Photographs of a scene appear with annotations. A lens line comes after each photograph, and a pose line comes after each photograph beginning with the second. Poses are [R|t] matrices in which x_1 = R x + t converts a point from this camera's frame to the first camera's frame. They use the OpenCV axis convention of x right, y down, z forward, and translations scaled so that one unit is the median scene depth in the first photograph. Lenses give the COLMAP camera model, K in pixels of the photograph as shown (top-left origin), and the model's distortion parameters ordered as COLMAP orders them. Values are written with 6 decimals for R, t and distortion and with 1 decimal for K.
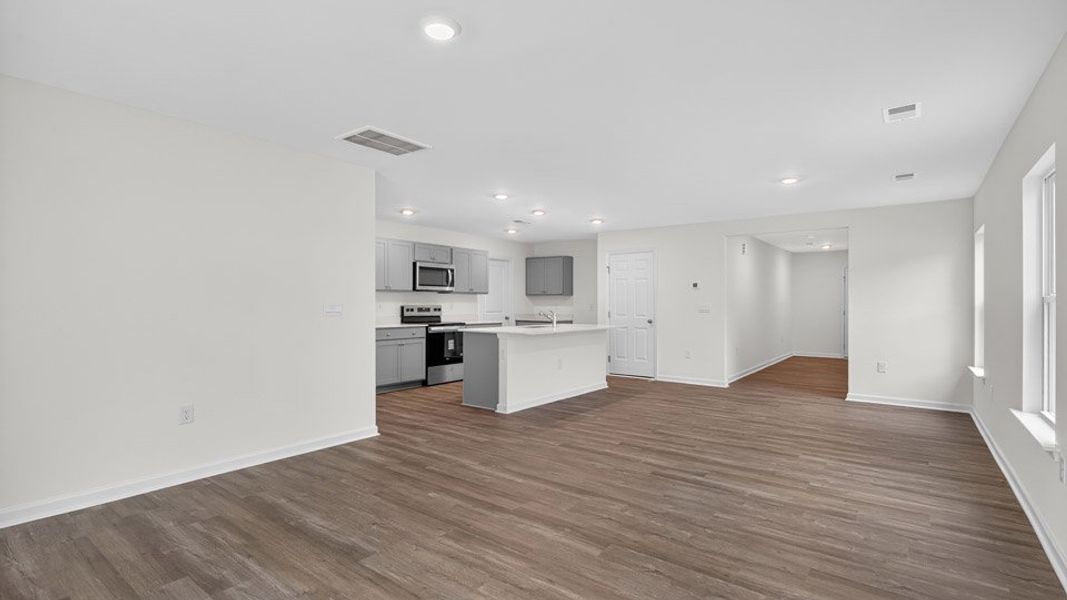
lens RADIAL K [[488.7, 0, 543.6], [0, 488.7, 302.0], [0, 0, 1]] dist [0.004137, 0.001047]
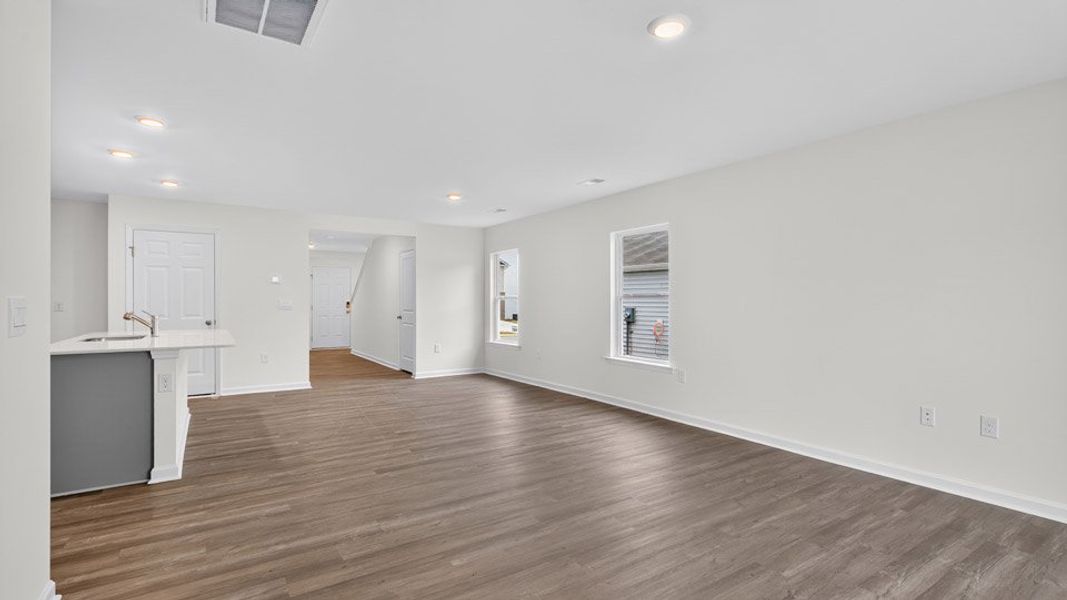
lens RADIAL K [[488.7, 0, 524.7], [0, 488.7, 301.4], [0, 0, 1]] dist [0.004137, 0.001047]
pose [[0.348983, -0.004787, 0.937117, -0.621807], [-0.002958, 0.999976, 0.006209, -0.001801], [-0.937124, -0.004939, 0.348960, 0.460975]]
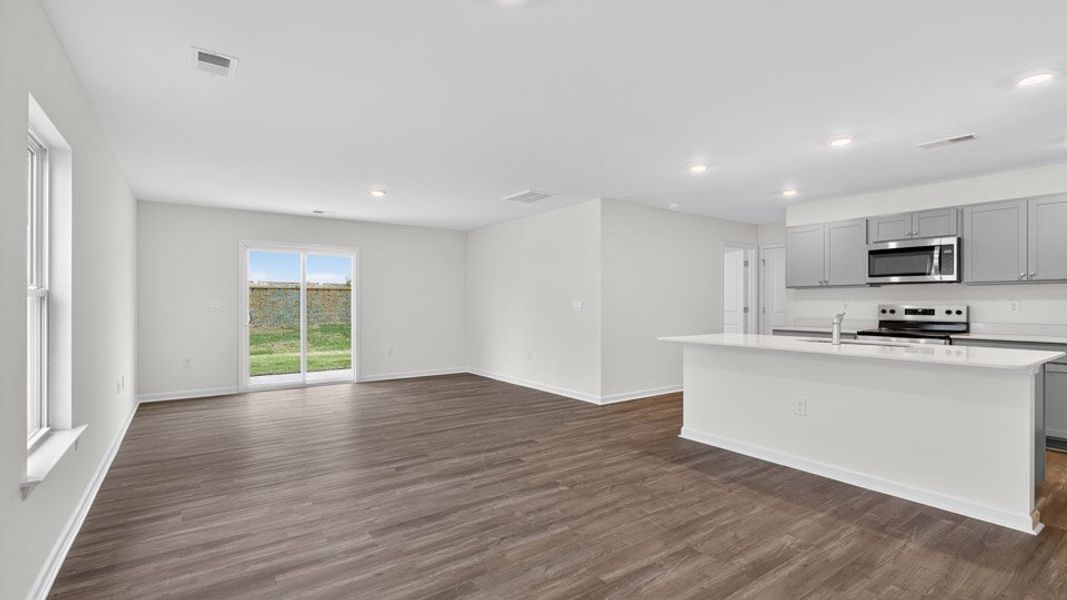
lens RADIAL K [[488.7, 0, 541.5], [0, 488.7, 303.4], [0, 0, 1]] dist [0.004137, 0.001047]
pose [[-0.290195, -0.001314, -0.956967, 0.965759], [0.004333, 0.999987, -0.002687, 0.007563], [0.956958, -0.004926, -0.290186, 1.256820]]
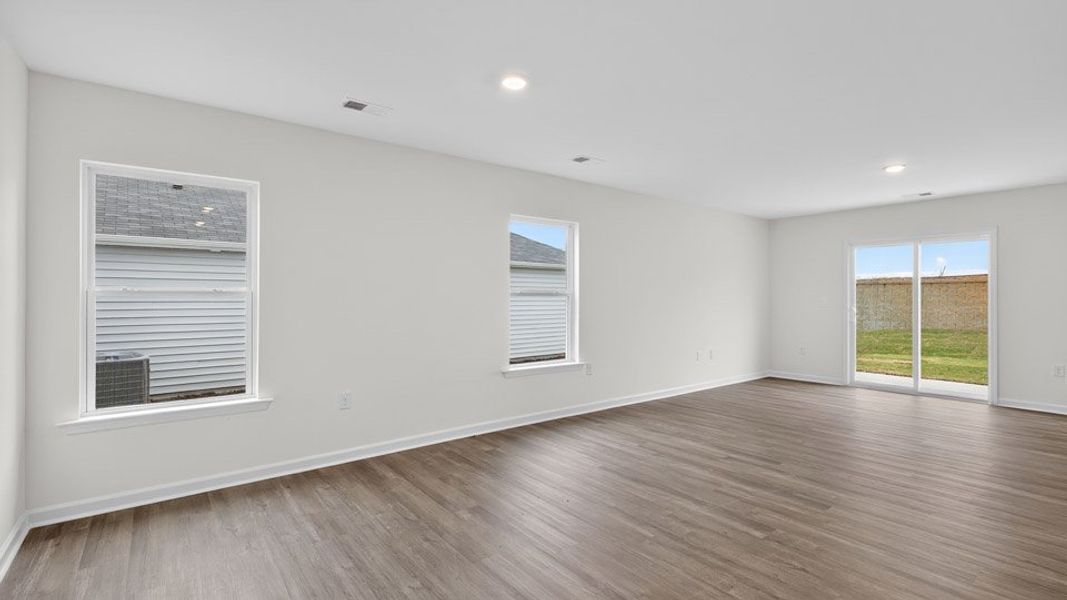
lens RADIAL K [[488.7, 0, 531.7], [0, 488.7, 298.8], [0, 0, 1]] dist [0.004137, 0.001047]
pose [[-0.963600, -0.001622, 0.267342, 0.359358], [-0.003319, 0.999977, -0.005896, 0.008051], [-0.267326, -0.006568, -0.963584, 1.706181]]
